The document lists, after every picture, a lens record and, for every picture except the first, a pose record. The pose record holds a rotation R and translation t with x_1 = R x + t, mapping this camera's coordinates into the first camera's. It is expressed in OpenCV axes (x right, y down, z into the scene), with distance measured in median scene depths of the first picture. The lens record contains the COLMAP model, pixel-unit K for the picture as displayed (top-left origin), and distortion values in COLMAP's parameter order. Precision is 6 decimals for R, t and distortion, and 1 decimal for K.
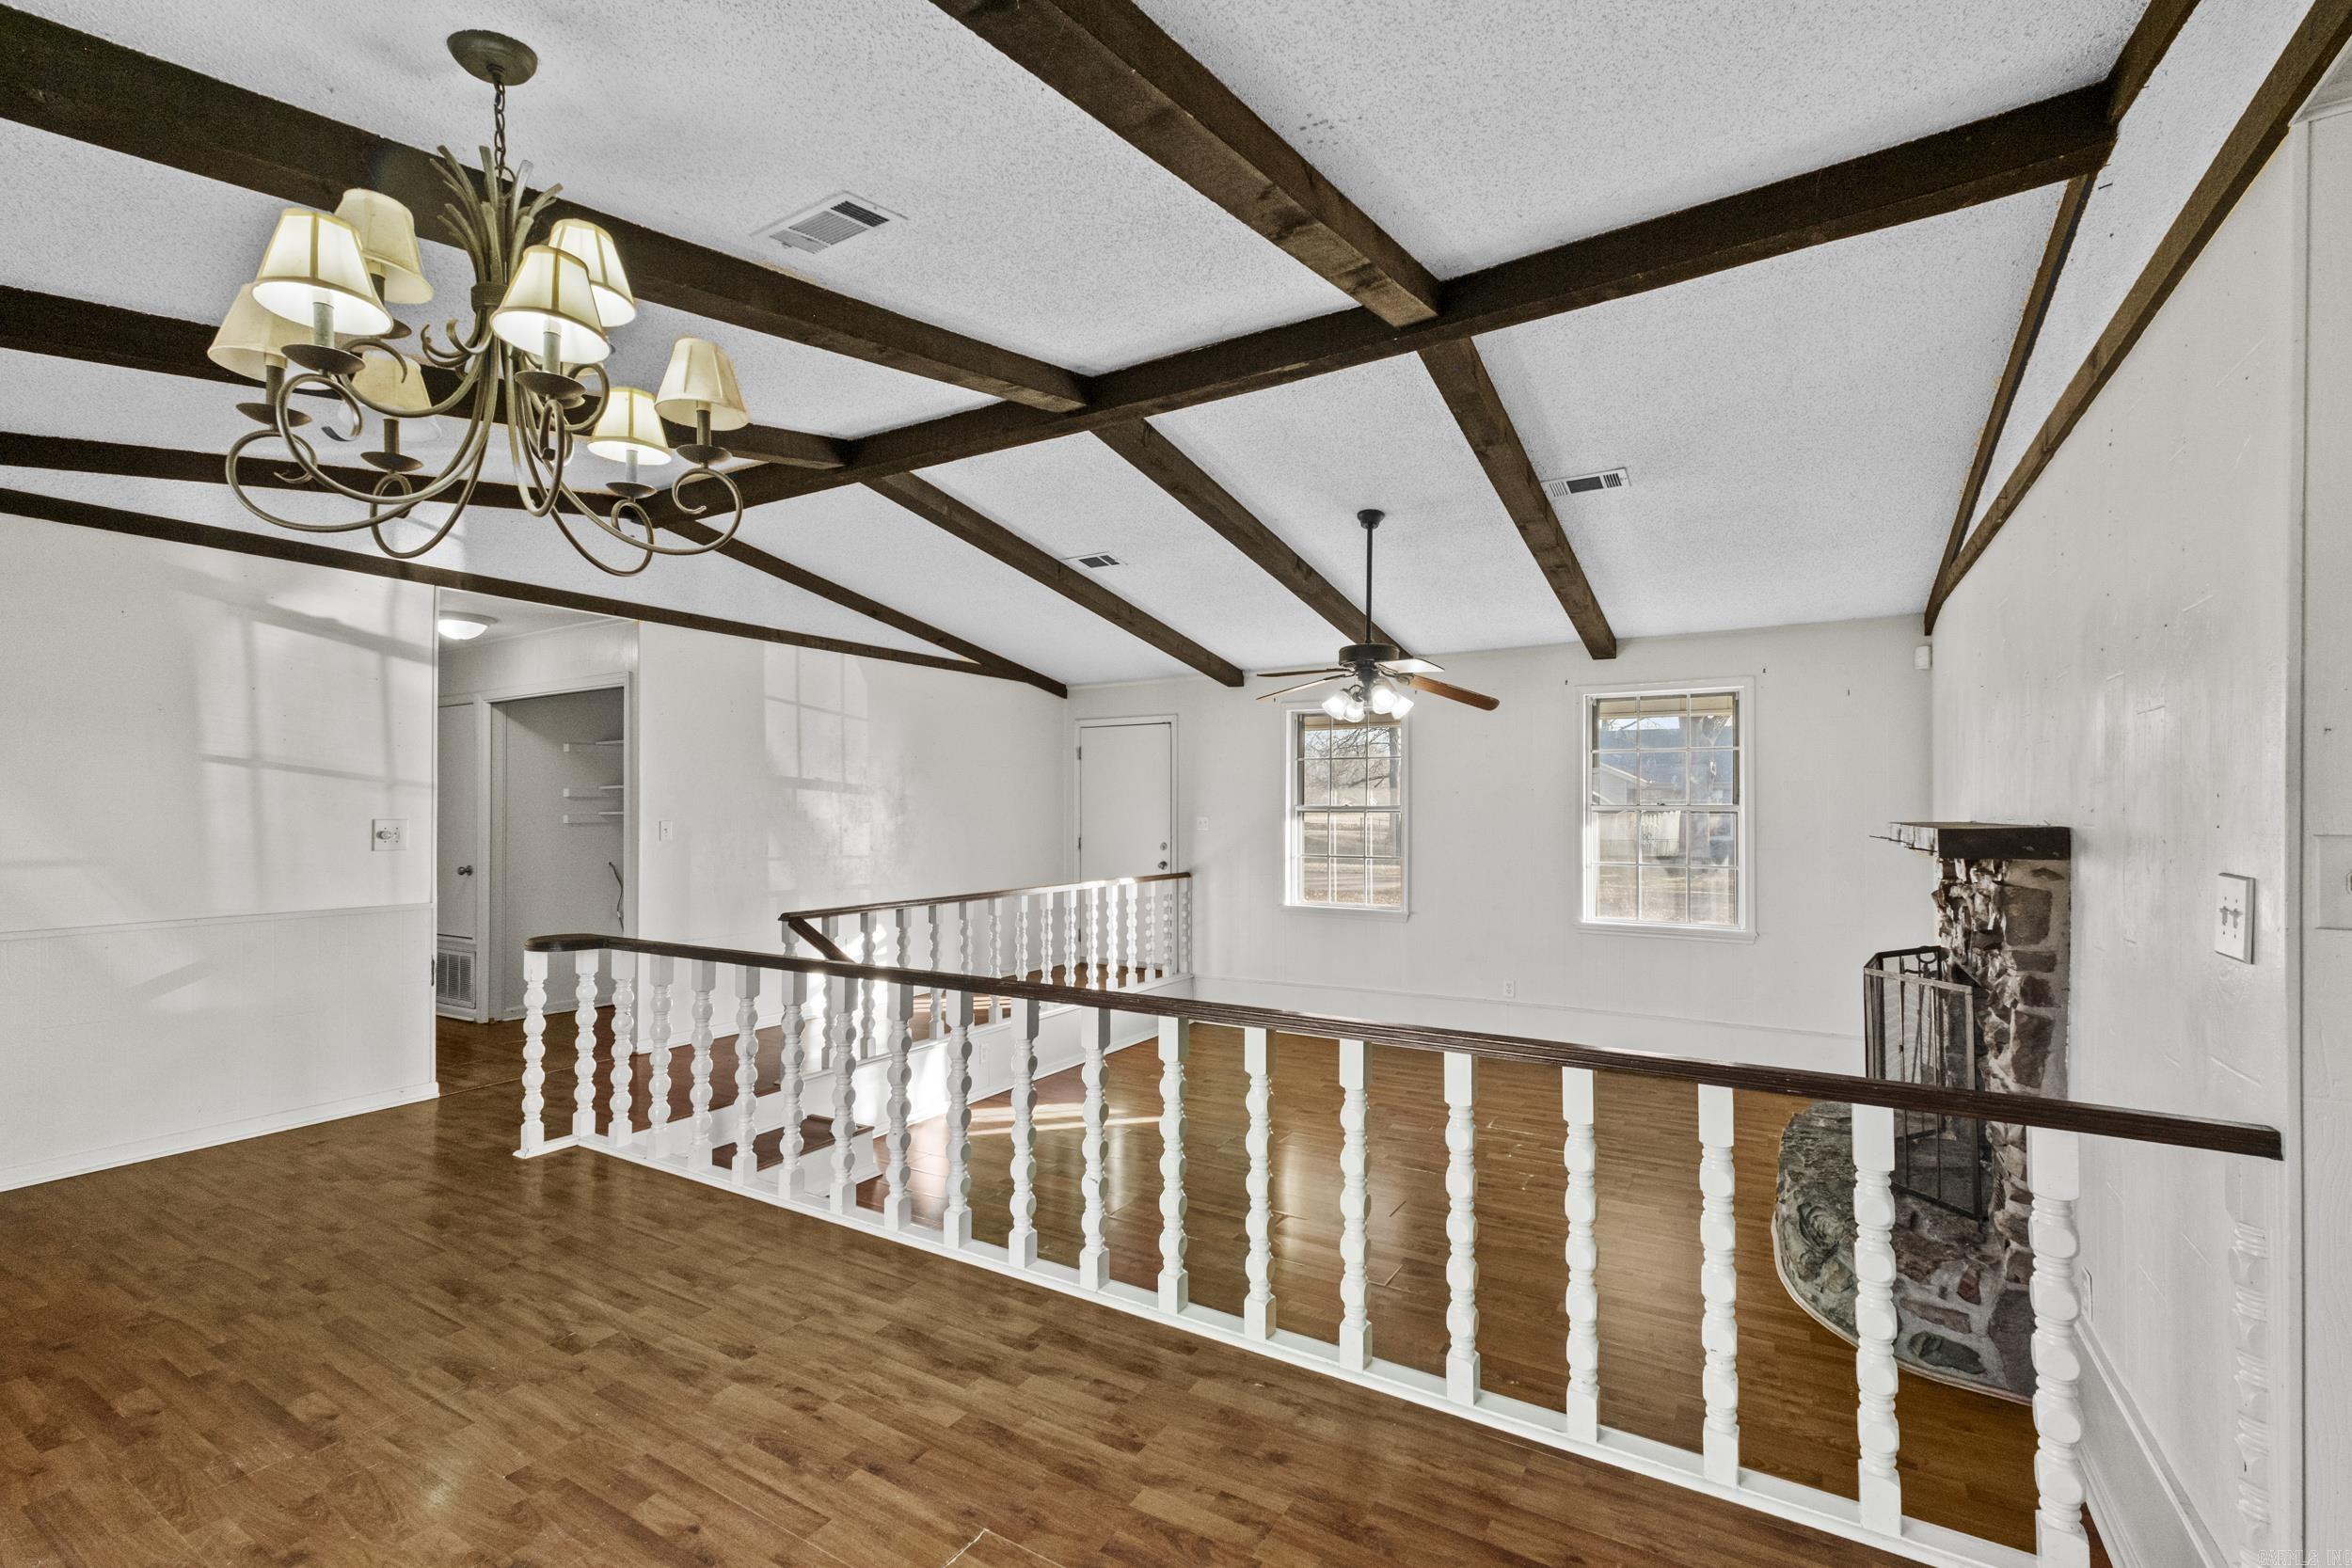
lens RADIAL K [[1017.6, 0, 1172.0], [0, 1017.6, 807.2], [0, 0, 1]] dist [0.001551, 0.000953]
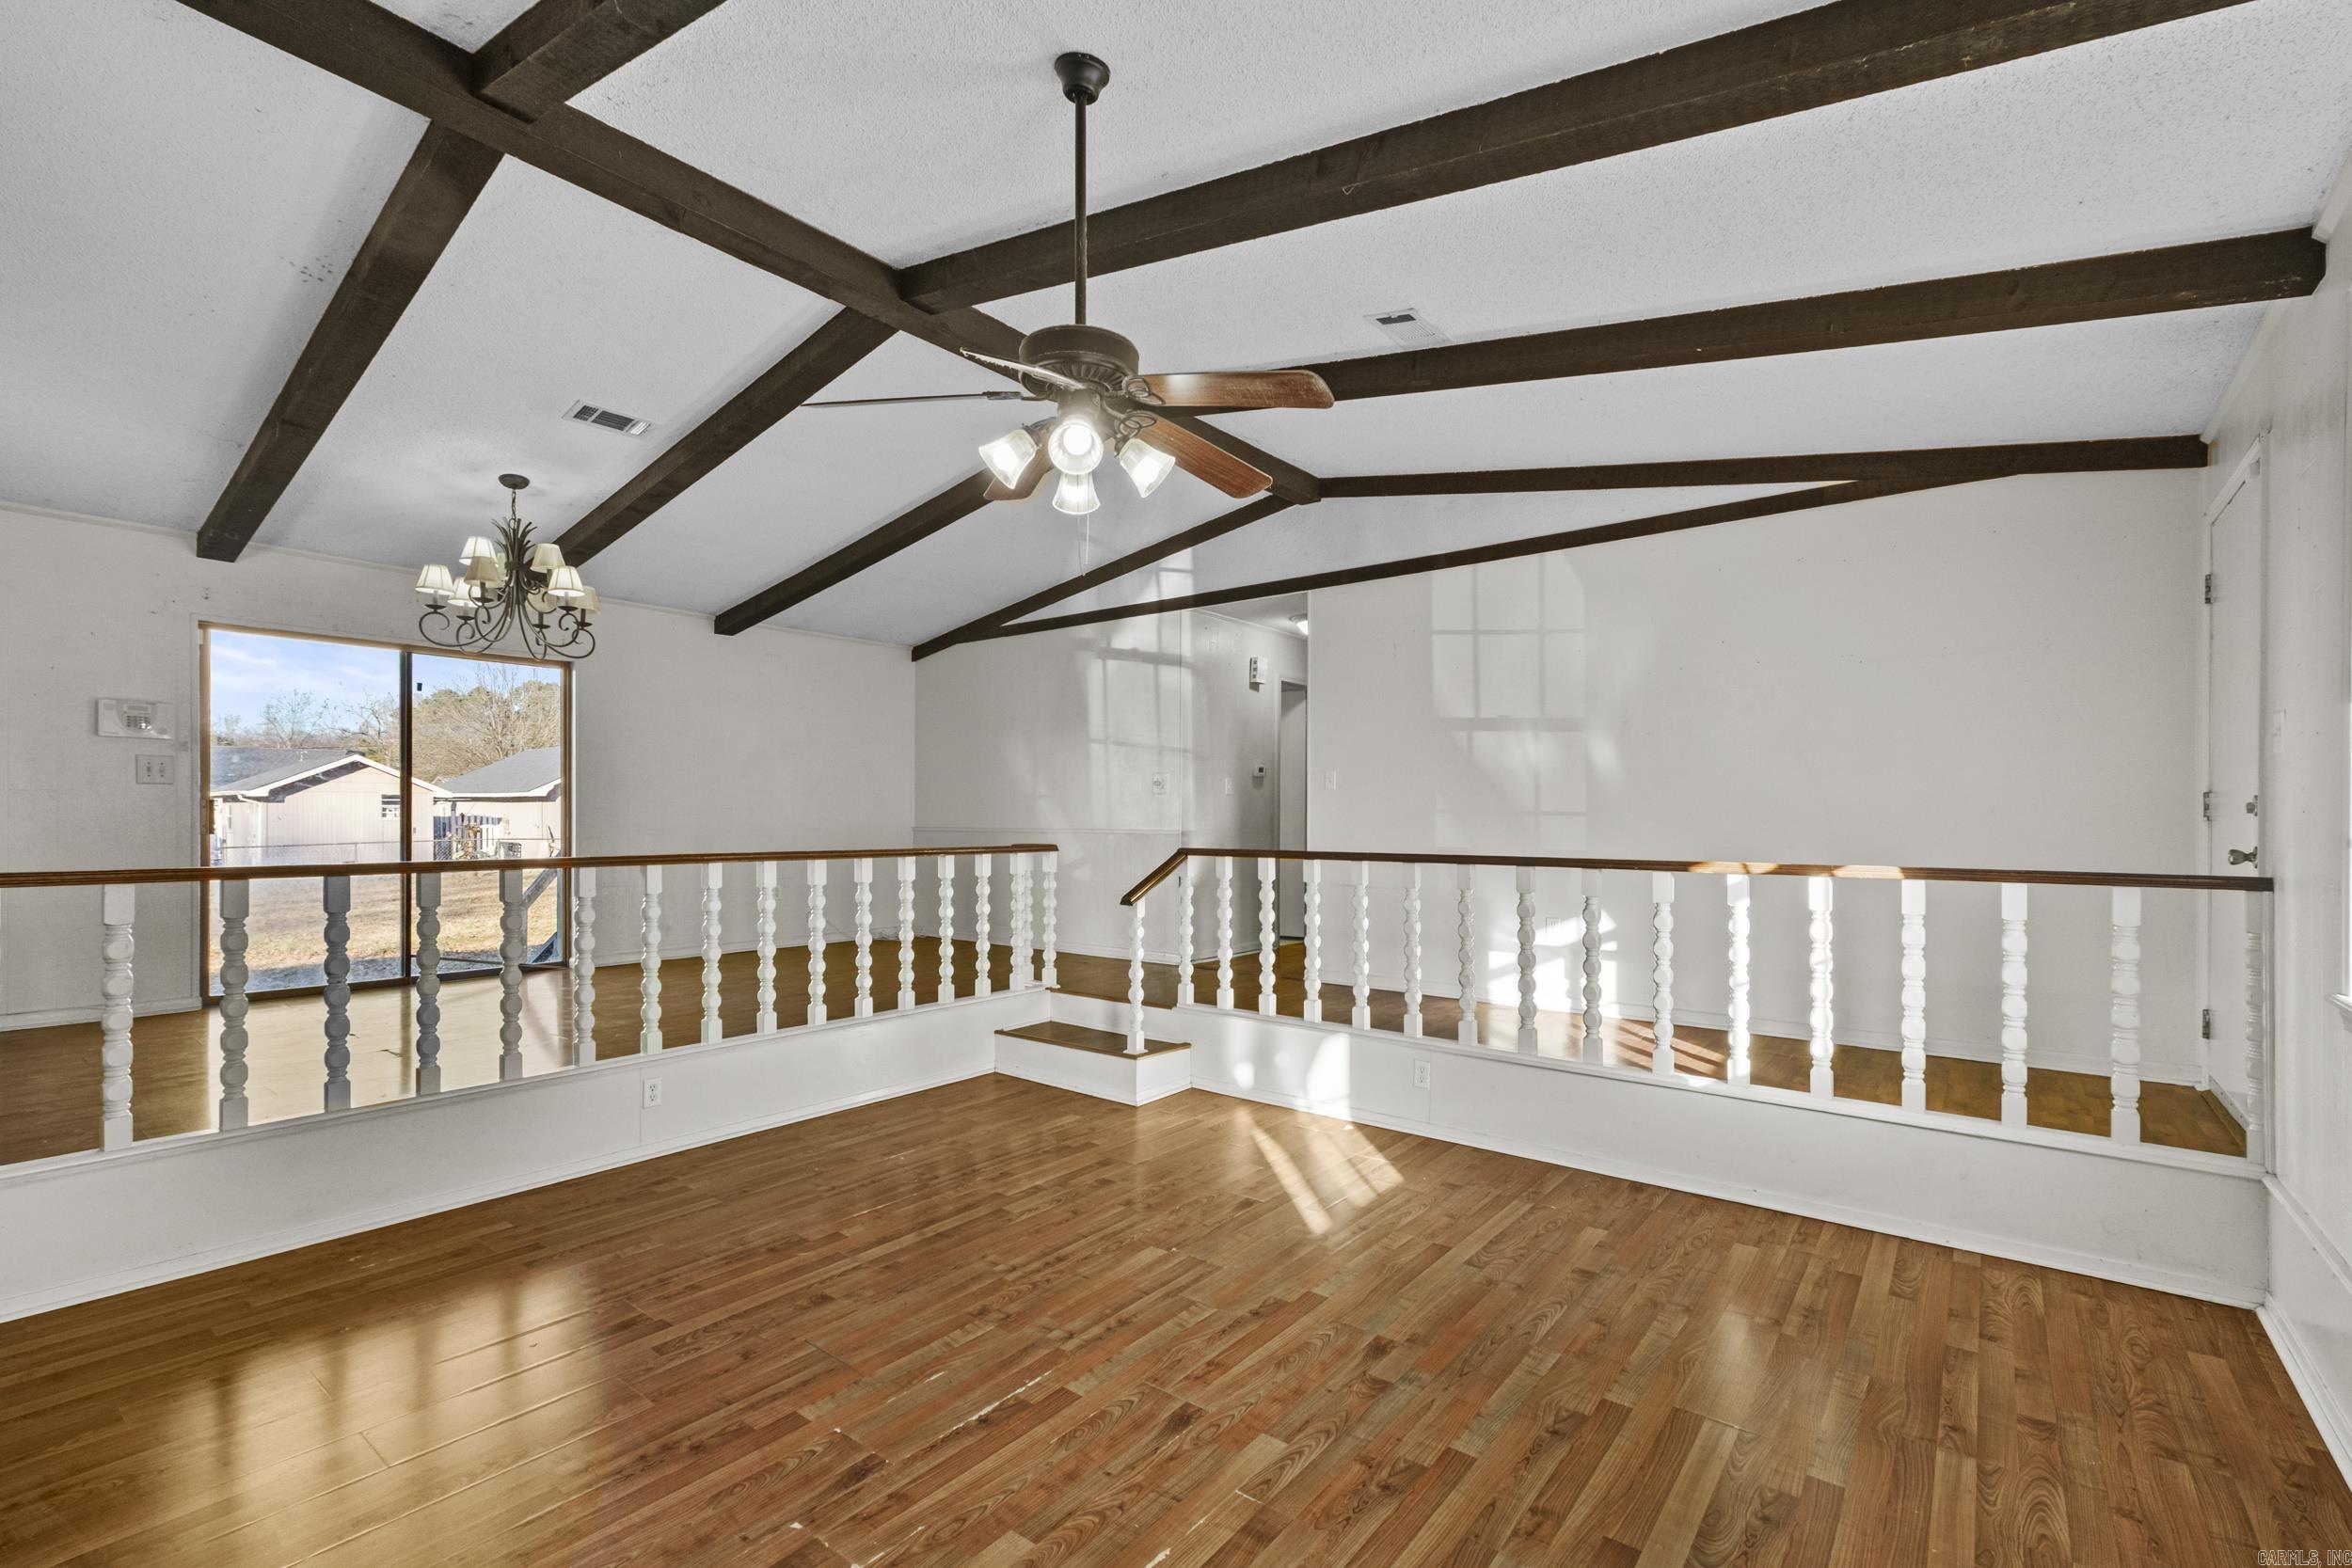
lens RADIAL K [[1017.6, 0, 1172.1], [0, 1017.6, 791.3], [0, 0, 1]] dist [0.001551, 0.000953]
pose [[-0.134546, -0.003240, -0.990902, 0.872362], [0.012767, 0.999906, -0.005003, 0.056807], [0.990825, -0.013324, -0.134492, 1.460248]]
